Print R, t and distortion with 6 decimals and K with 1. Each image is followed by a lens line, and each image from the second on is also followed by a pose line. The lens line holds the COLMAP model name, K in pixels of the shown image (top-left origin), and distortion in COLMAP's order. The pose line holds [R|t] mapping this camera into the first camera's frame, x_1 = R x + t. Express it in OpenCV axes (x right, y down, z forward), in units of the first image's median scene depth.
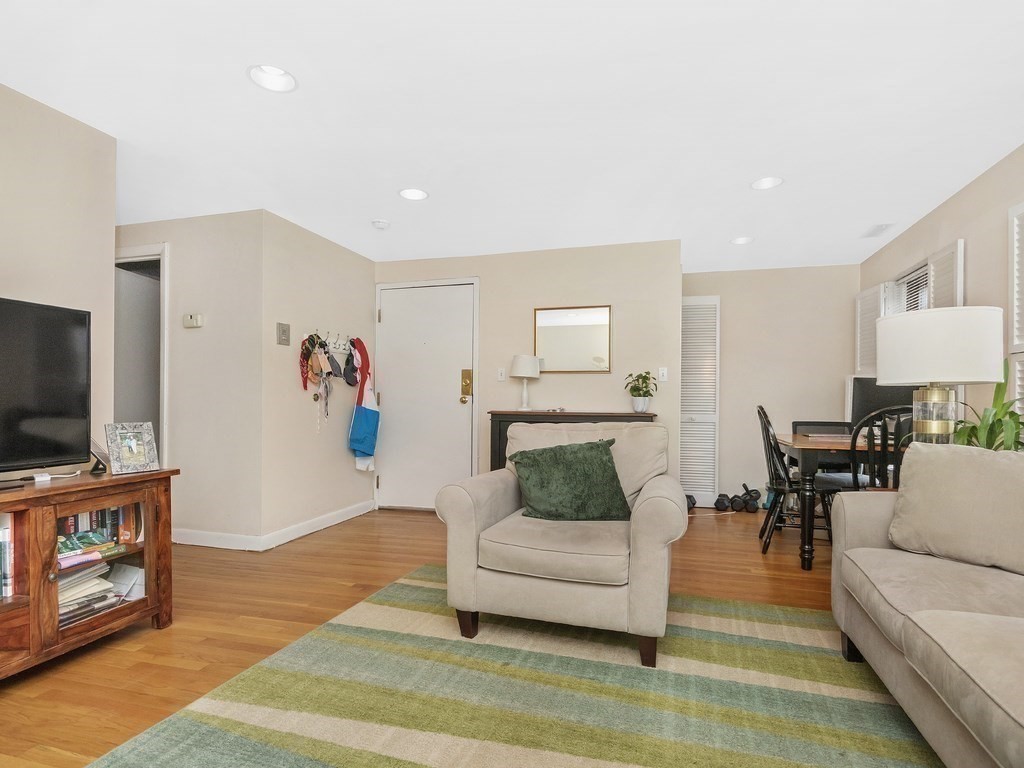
lens RADIAL K [[525.2, 0, 514.0], [0, 525.2, 399.3], [0, 0, 1]] dist [0.002091, 0.000767]
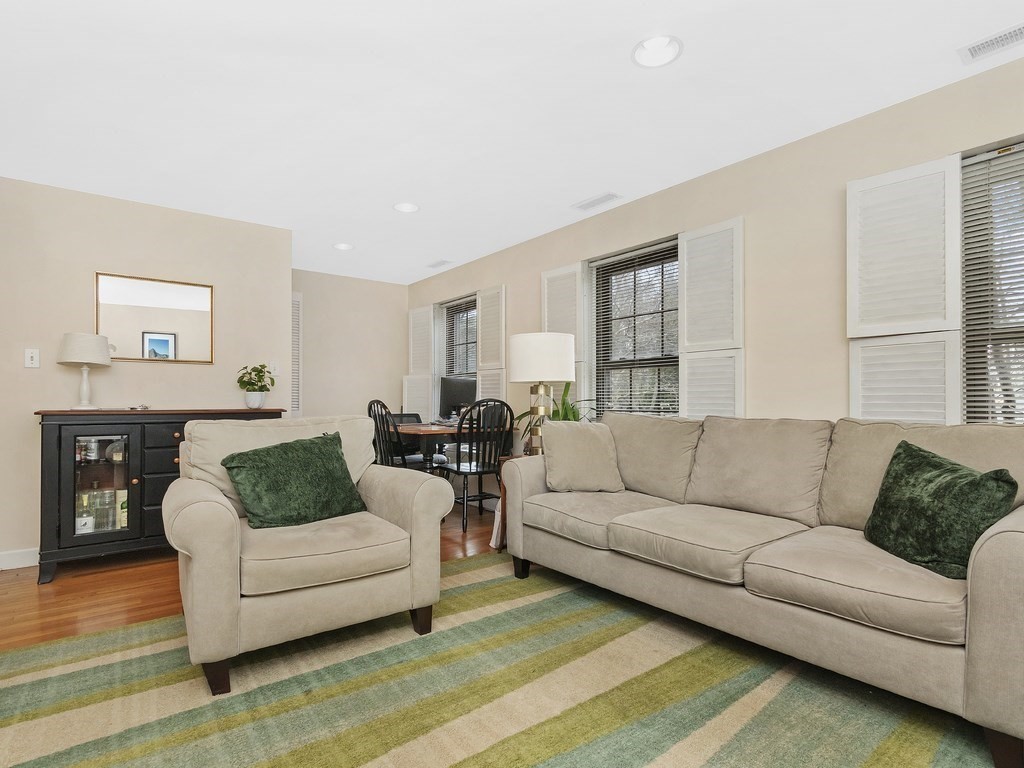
lens RADIAL K [[525.2, 0, 514.0], [0, 525.2, 399.3], [0, 0, 1]] dist [0.002091, 0.000767]
pose [[0.578740, -0.004423, 0.815500, -0.439954], [0.004113, 0.999988, 0.002505, 0.014508], [-0.815502, 0.001905, 0.578751, 0.179144]]
